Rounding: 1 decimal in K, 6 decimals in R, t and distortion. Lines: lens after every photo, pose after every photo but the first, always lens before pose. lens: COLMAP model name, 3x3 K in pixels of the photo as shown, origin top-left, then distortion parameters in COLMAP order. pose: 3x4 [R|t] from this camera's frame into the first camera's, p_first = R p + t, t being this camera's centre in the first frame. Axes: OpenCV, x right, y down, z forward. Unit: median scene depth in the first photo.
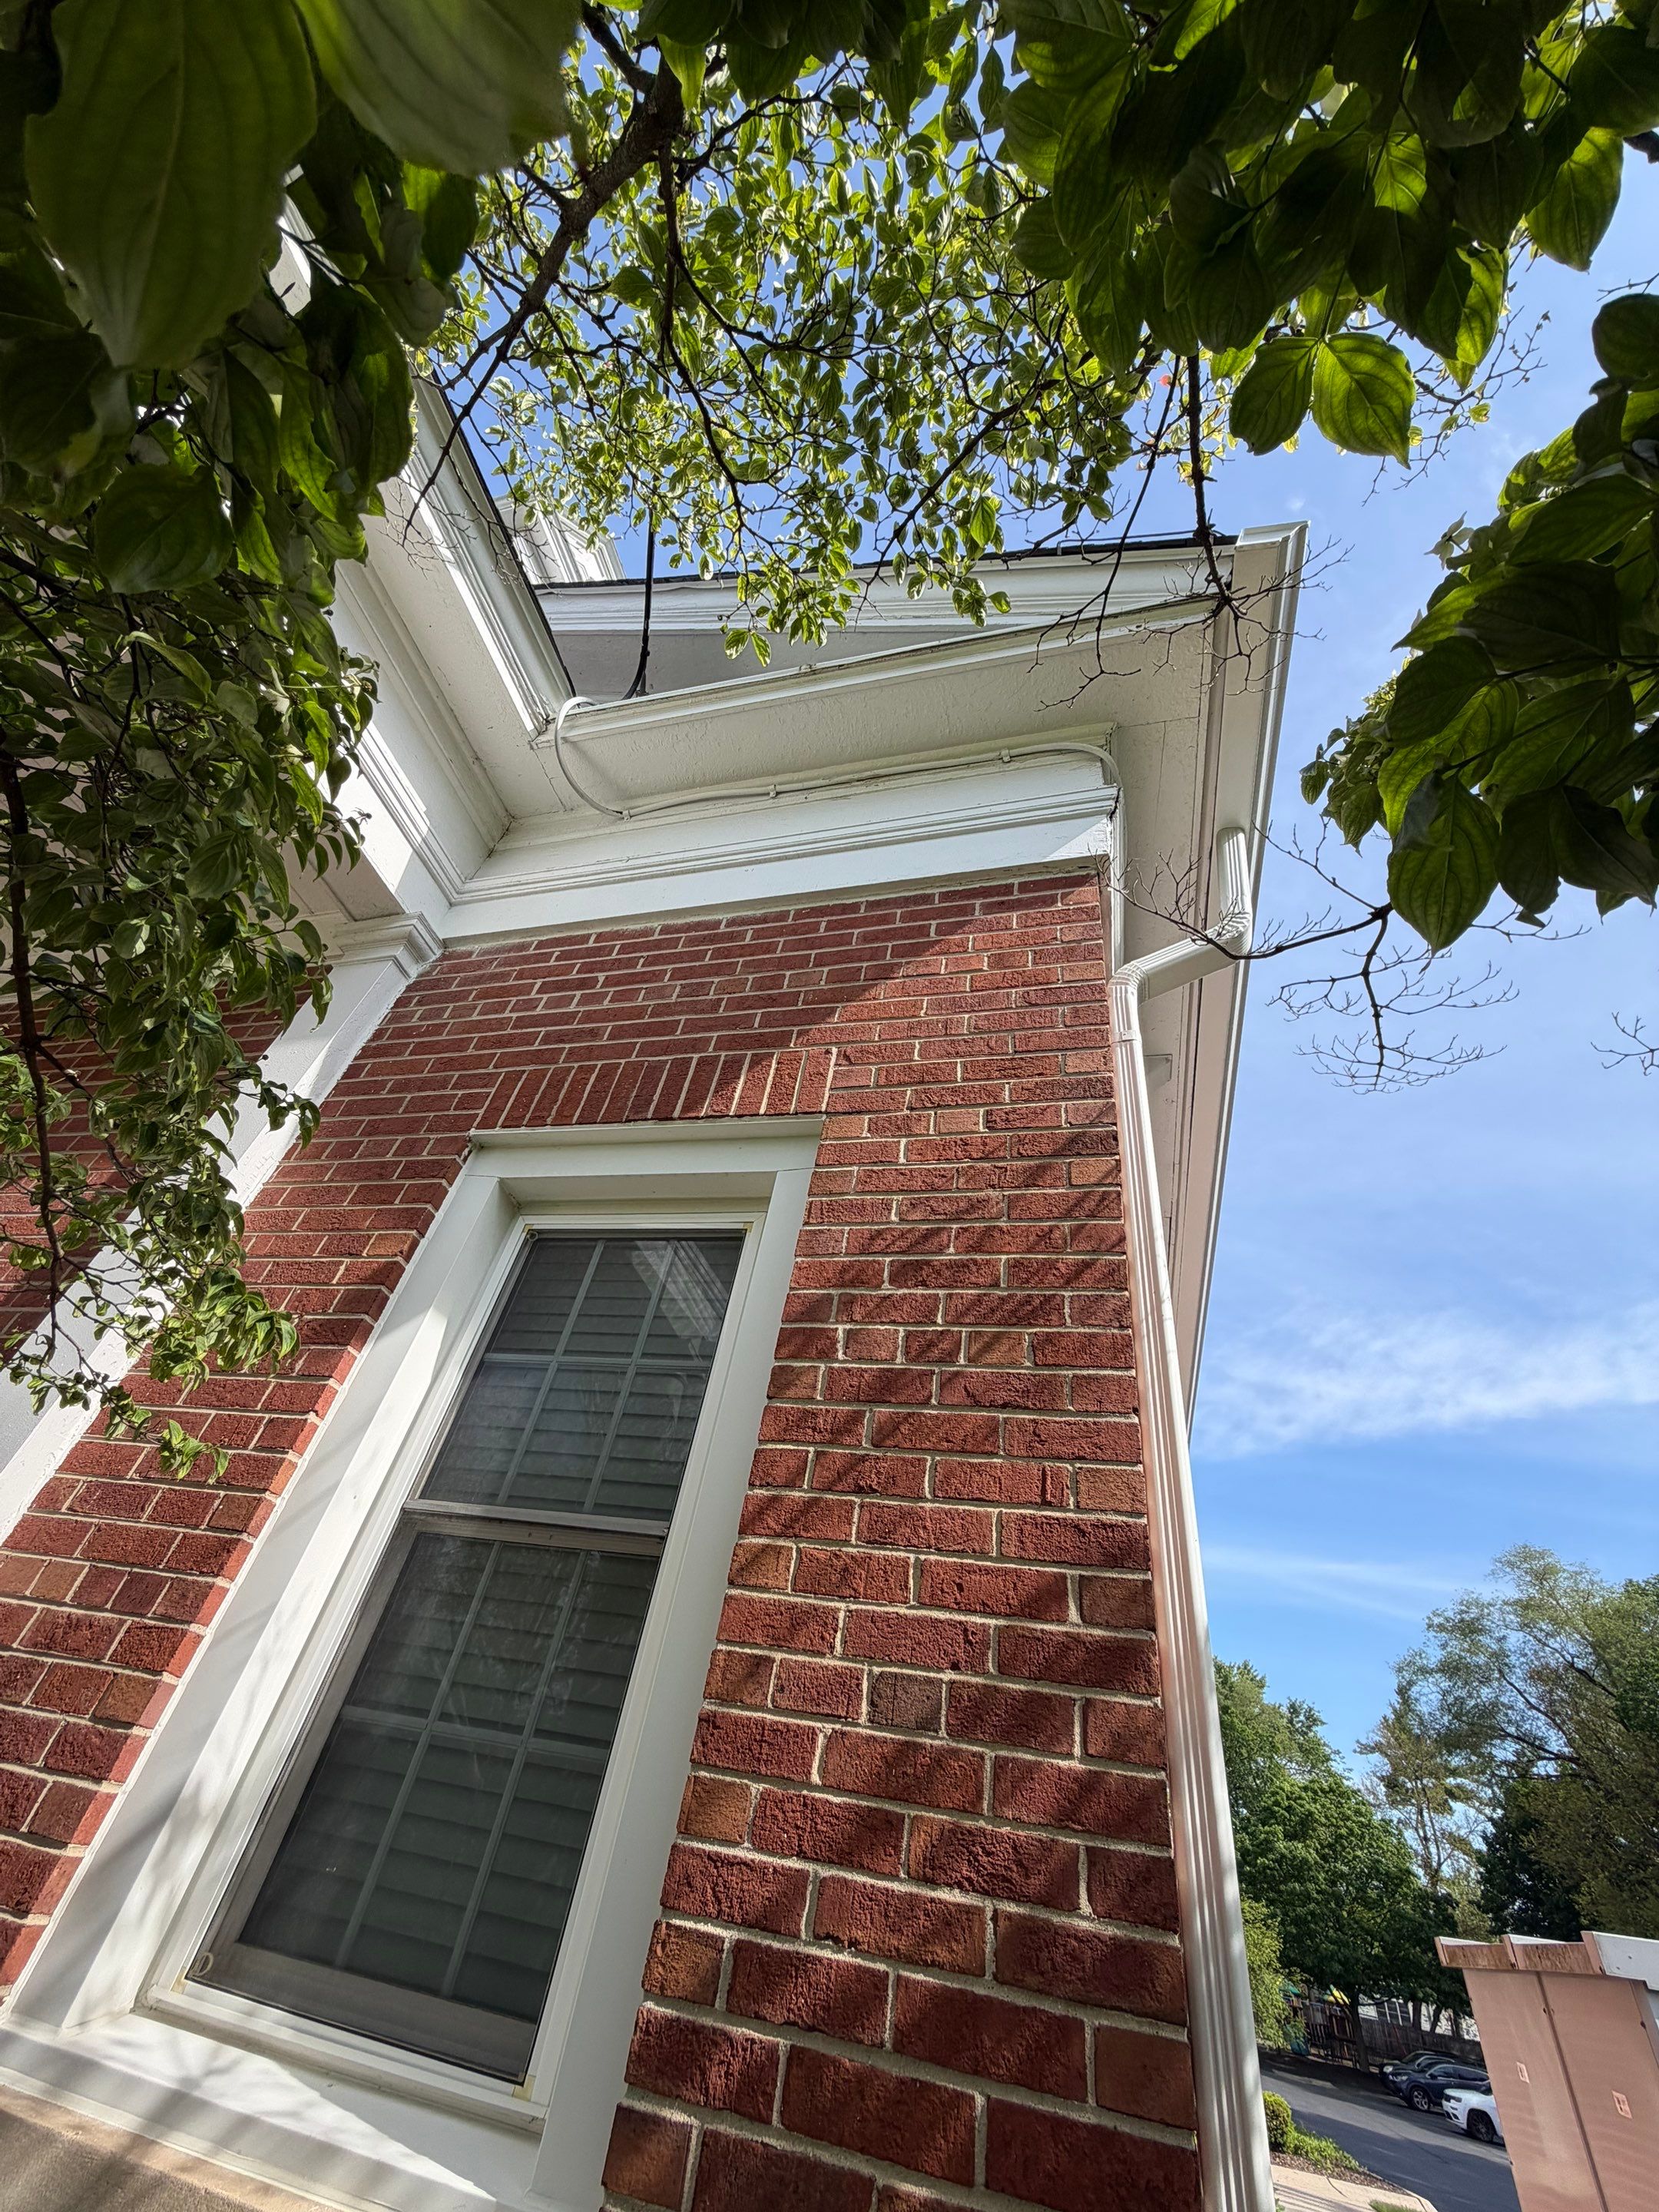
lens RADIAL K [[877.4, 0, 829.5], [0, 877.4, 1106.0], [0, 0, 1]] dist [-0.001182, -0.000135]
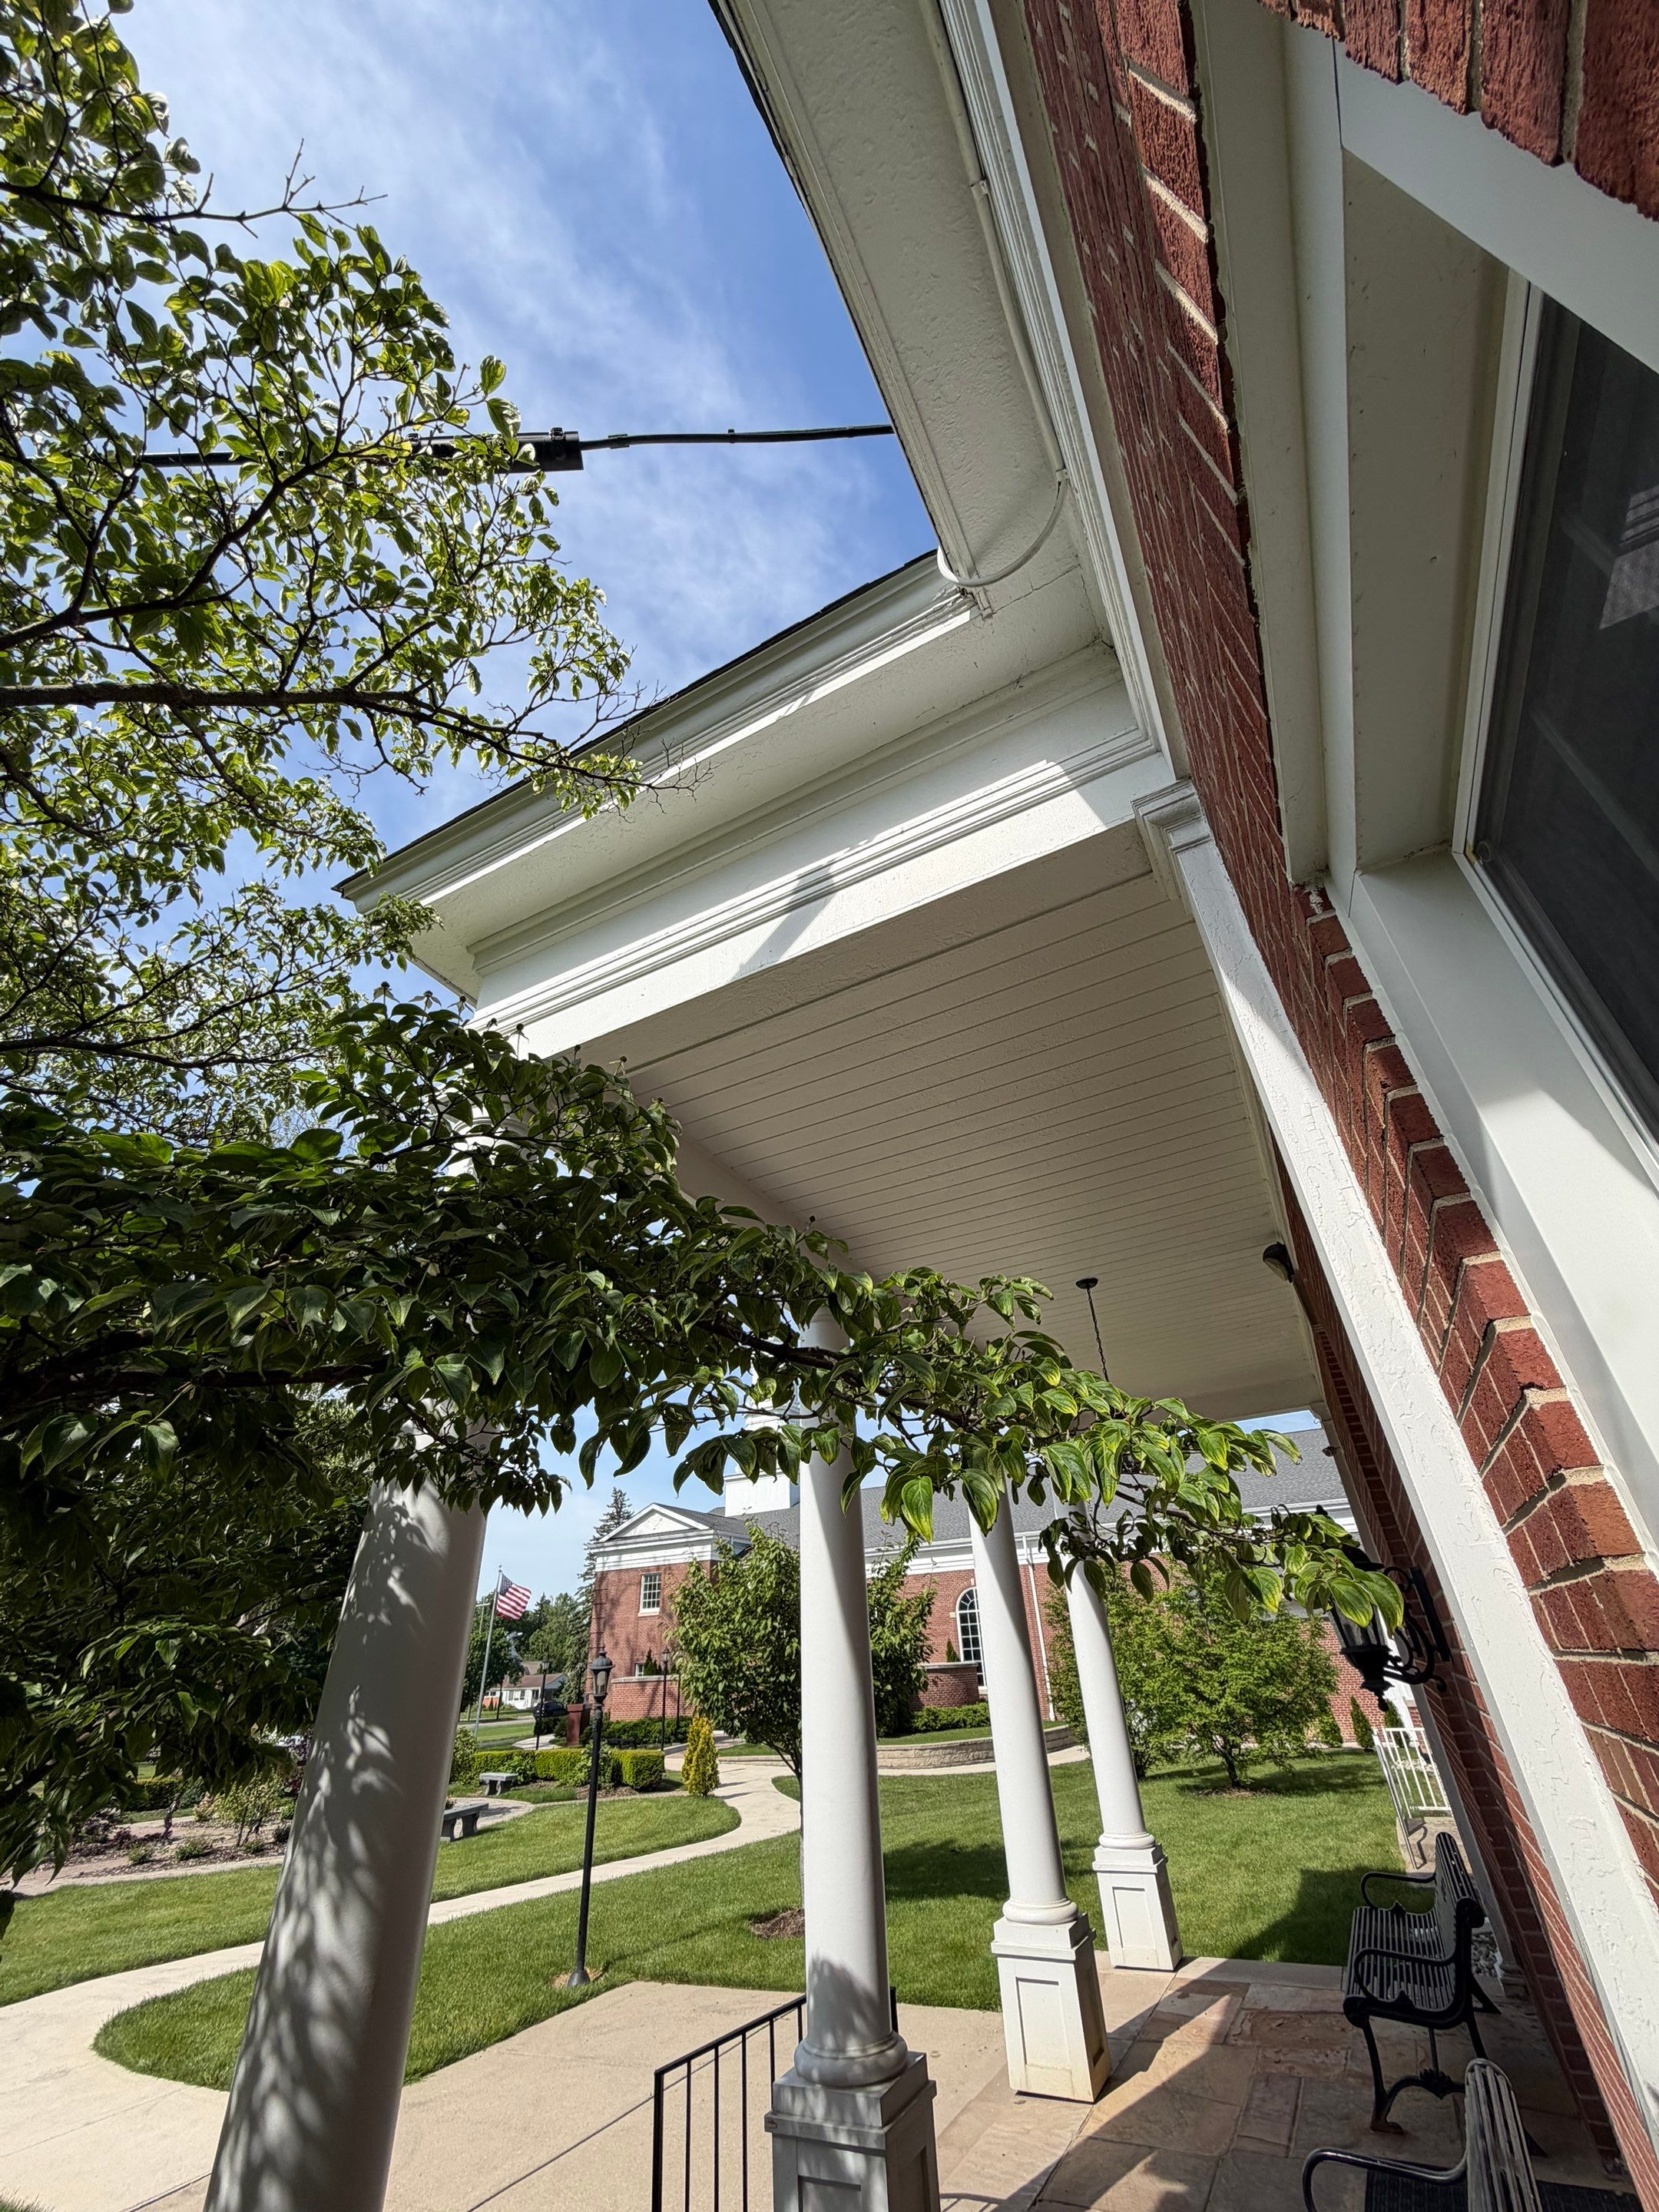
lens RADIAL K [[877.4, 0, 829.5], [0, 877.4, 1106.0], [0, 0, 1]] dist [-0.001182, -0.000135]
pose [[-0.253032, -0.636496, -0.728593, -0.007095], [0.649026, 0.446811, -0.615731, 0.260639], [0.717454, -0.628675, 0.300045, 0.528055]]
